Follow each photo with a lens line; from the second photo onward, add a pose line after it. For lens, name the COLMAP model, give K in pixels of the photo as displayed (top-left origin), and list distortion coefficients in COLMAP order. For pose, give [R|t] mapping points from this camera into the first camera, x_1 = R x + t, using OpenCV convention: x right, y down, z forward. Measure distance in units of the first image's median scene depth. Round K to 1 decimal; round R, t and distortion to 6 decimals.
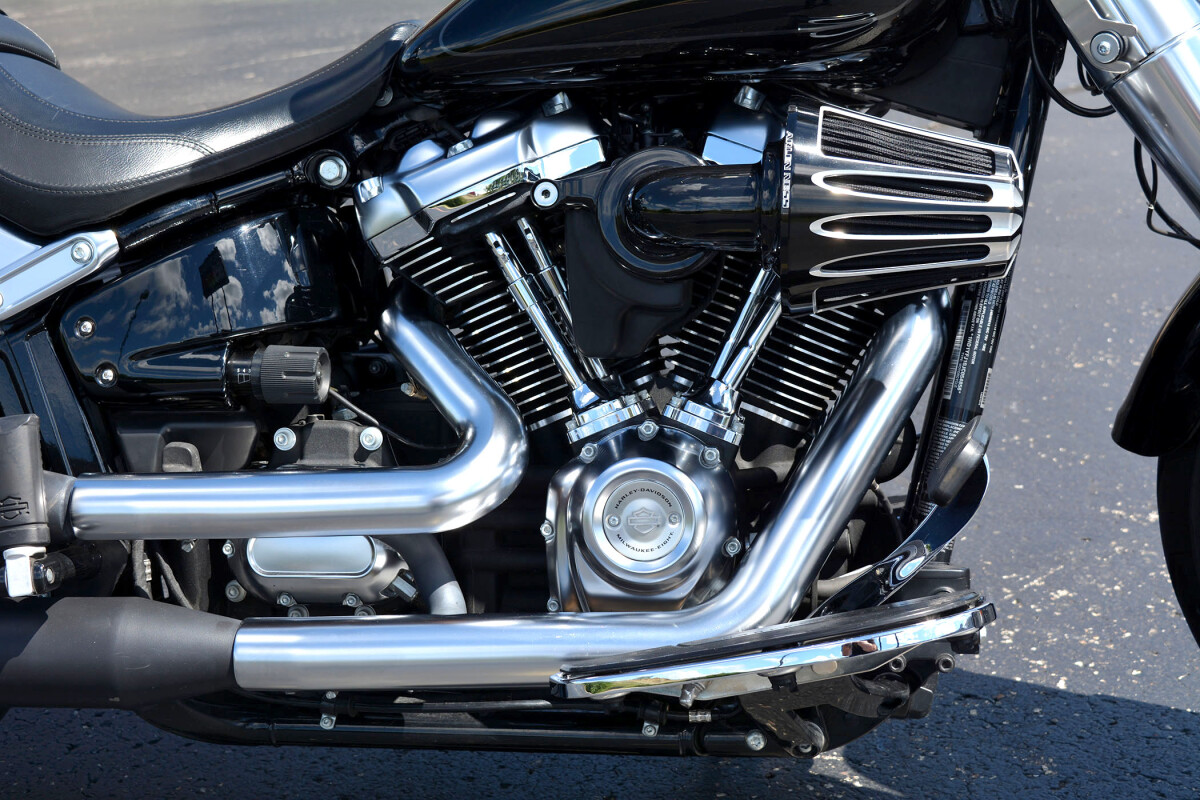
lens RADIAL K [[1736.2, 0, 600.0], [0, 1736.2, 400.0], [0, 0, 1]] dist [-0.013483, -0.002689]
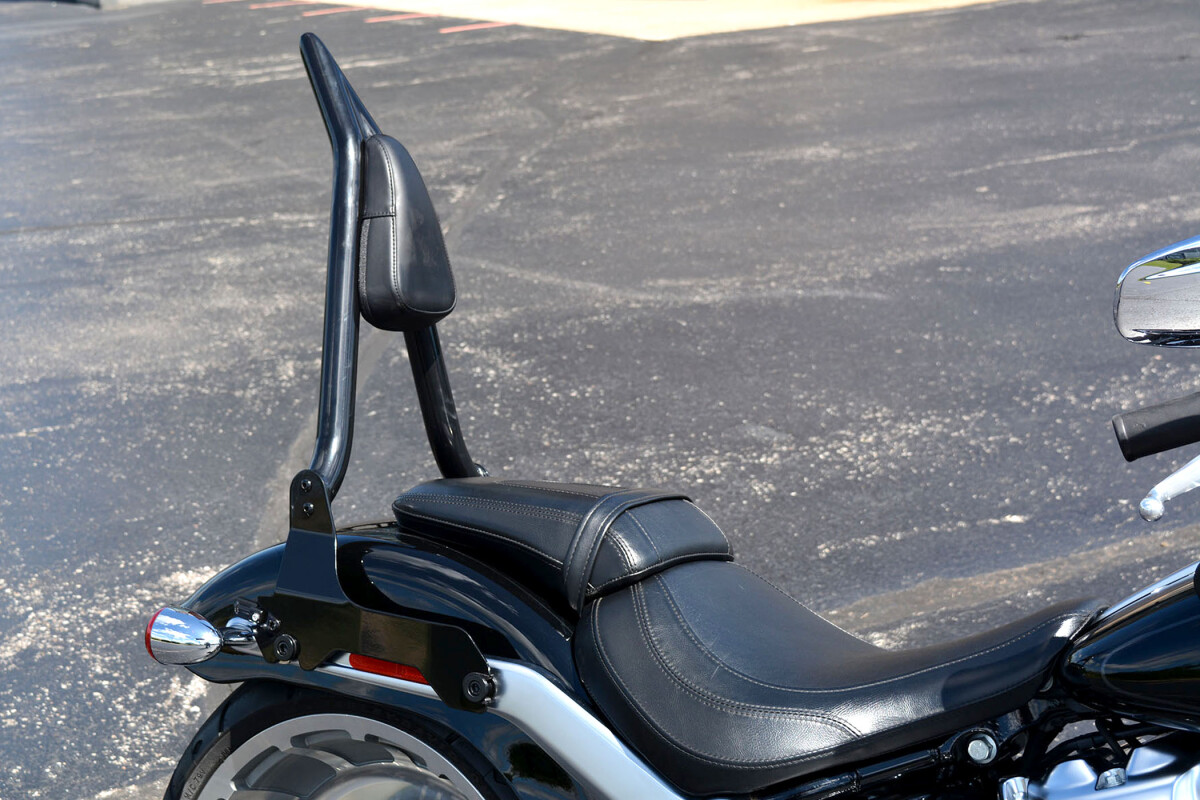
lens RADIAL K [[1991.1, 0, 491.0], [0, 1991.1, 400.0], [0, 0, 1]] dist [0.008261, -0.060445]
pose [[0.902535, 0.098734, -0.419144, 0.048844], [-0.106277, 0.994322, 0.005378, -0.322436], [0.417295, 0.039692, 0.907904, -0.146658]]
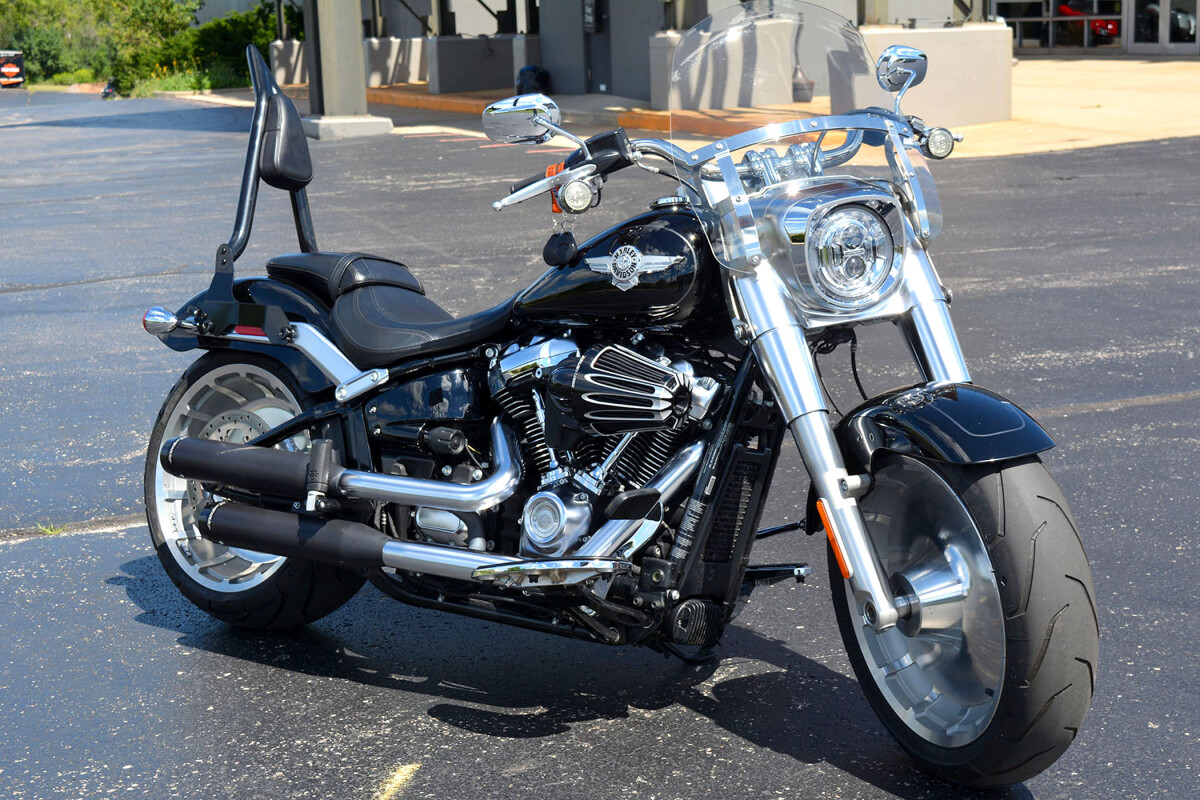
lens RADIAL K [[1808.1, 0, 602.6], [0, 1808.1, 504.4], [0, 0, 1]] dist [-0.024133, -0.092560]
pose [[0.877502, 0.138035, -0.459279, 1.098821], [-0.155469, 0.987841, -0.000149, 0.036095], [0.453674, 0.071534, 0.888292, -0.995296]]
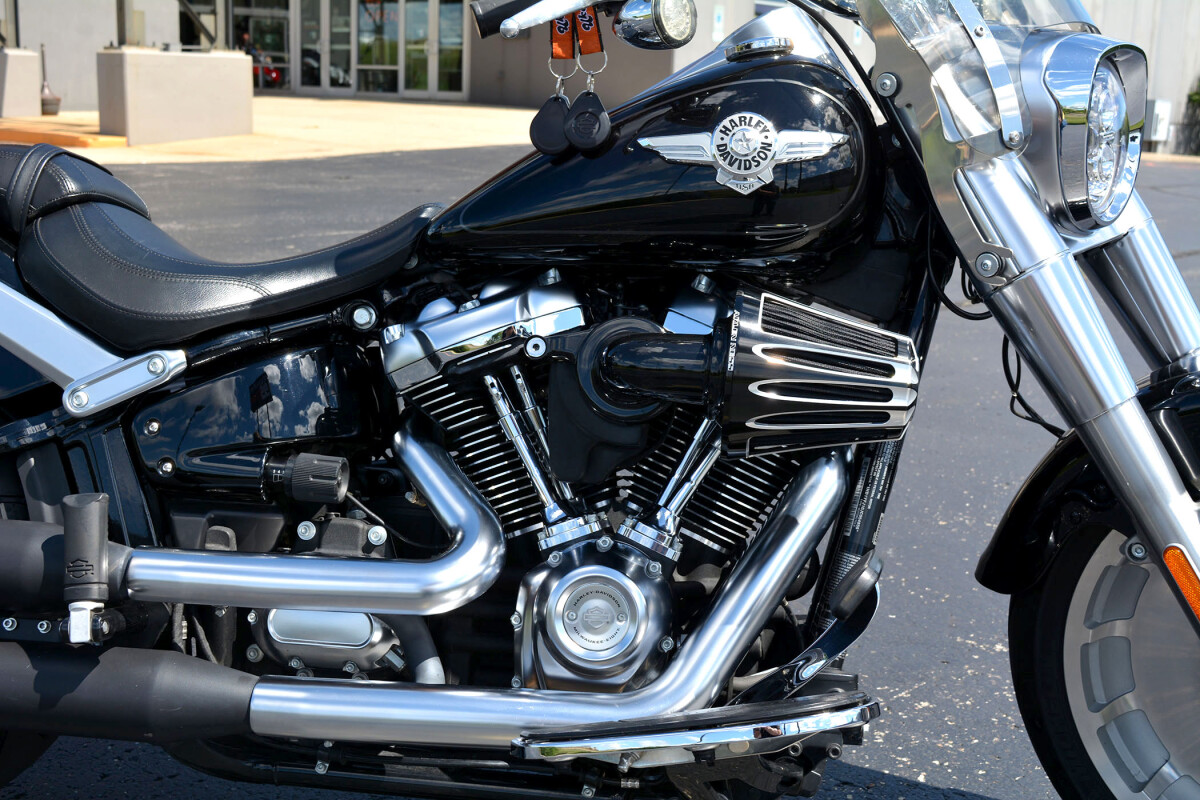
lens RADIAL K [[1403.6, 0, 600.0], [0, 1403.6, 400.0], [0, 0, 1]] dist [-0.047529, -0.003840]
pose [[0.996803, 0.074065, 0.029962, -0.012404], [-0.070939, 0.992986, -0.094584, 0.010120], [-0.036758, 0.092156, 0.995066, 0.003122]]
